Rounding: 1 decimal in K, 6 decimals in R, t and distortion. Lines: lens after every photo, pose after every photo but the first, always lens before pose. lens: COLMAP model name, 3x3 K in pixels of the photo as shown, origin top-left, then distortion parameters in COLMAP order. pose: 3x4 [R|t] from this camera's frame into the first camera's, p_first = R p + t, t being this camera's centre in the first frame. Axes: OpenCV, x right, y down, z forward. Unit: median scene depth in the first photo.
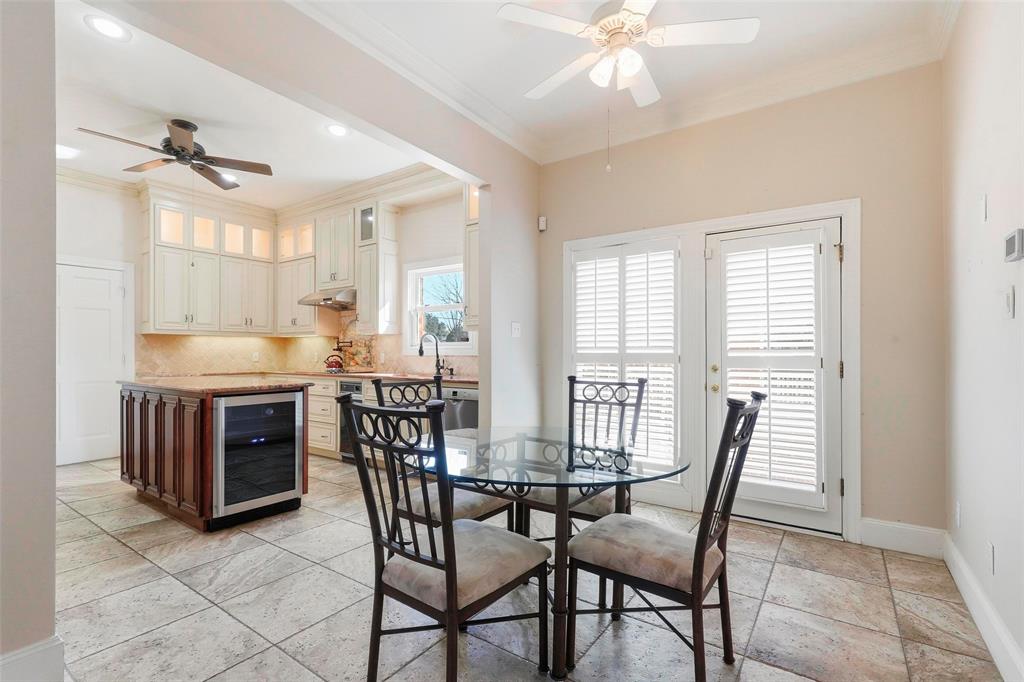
lens RADIAL K [[466.1, 0, 515.8], [0, 466.1, 349.3], [0, 0, 1]] dist [-0.000601, -0.000273]
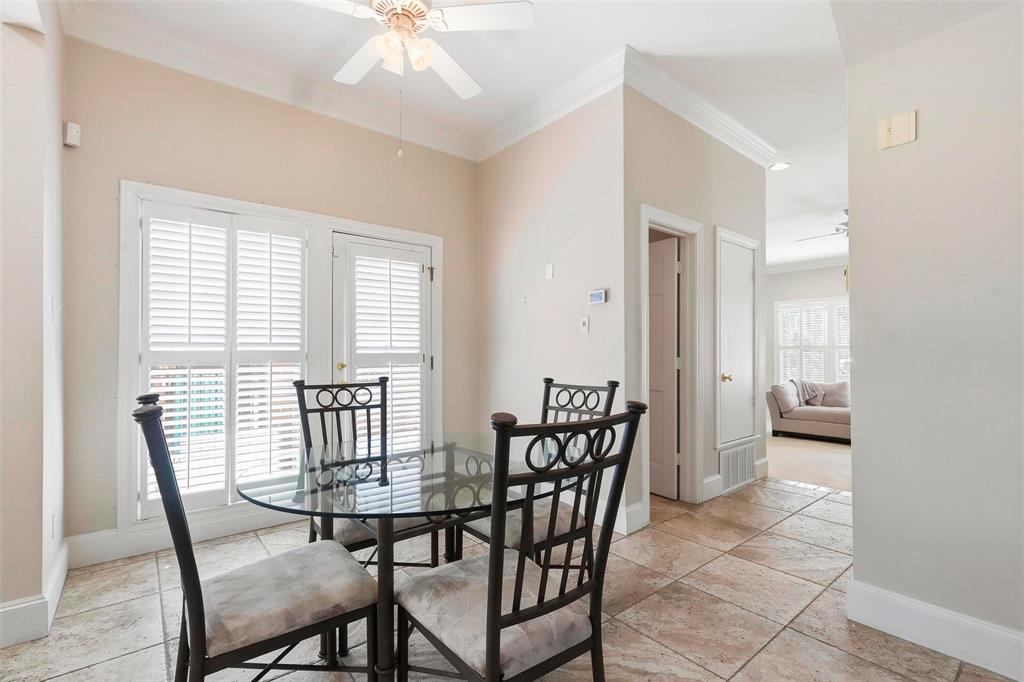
lens RADIAL K [[466.0, 0, 507.6], [0, 466.0, 344.1], [0, 0, 1]] dist [-0.001280, -0.000367]
pose [[0.280722, 0.009194, 0.959745, -0.478884], [-0.005033, 0.999954, -0.008107, 0.000274], [-0.959776, -0.002555, 0.280756, 0.399058]]
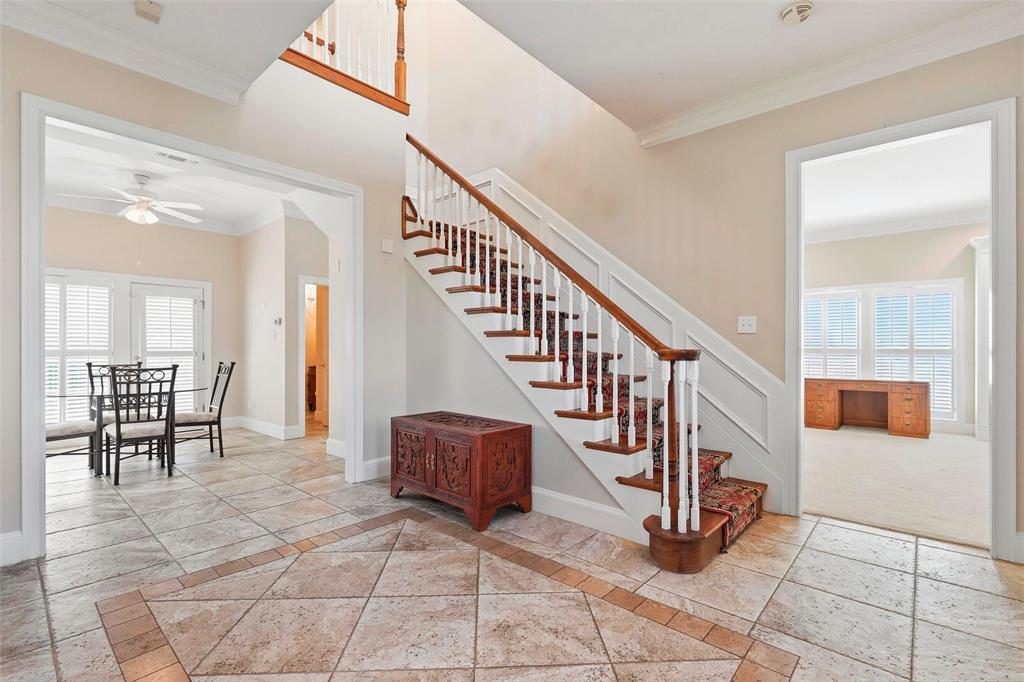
lens RADIAL K [[466.1, 0, 515.8], [0, 466.1, 349.3], [0, 0, 1]] dist [-0.000601, -0.000273]
pose [[0.123449, -0.008260, 0.992317, -1.292749], [-0.007103, 0.999932, 0.009207, -0.019698], [-0.992326, -0.008185, 0.123382, -0.747297]]
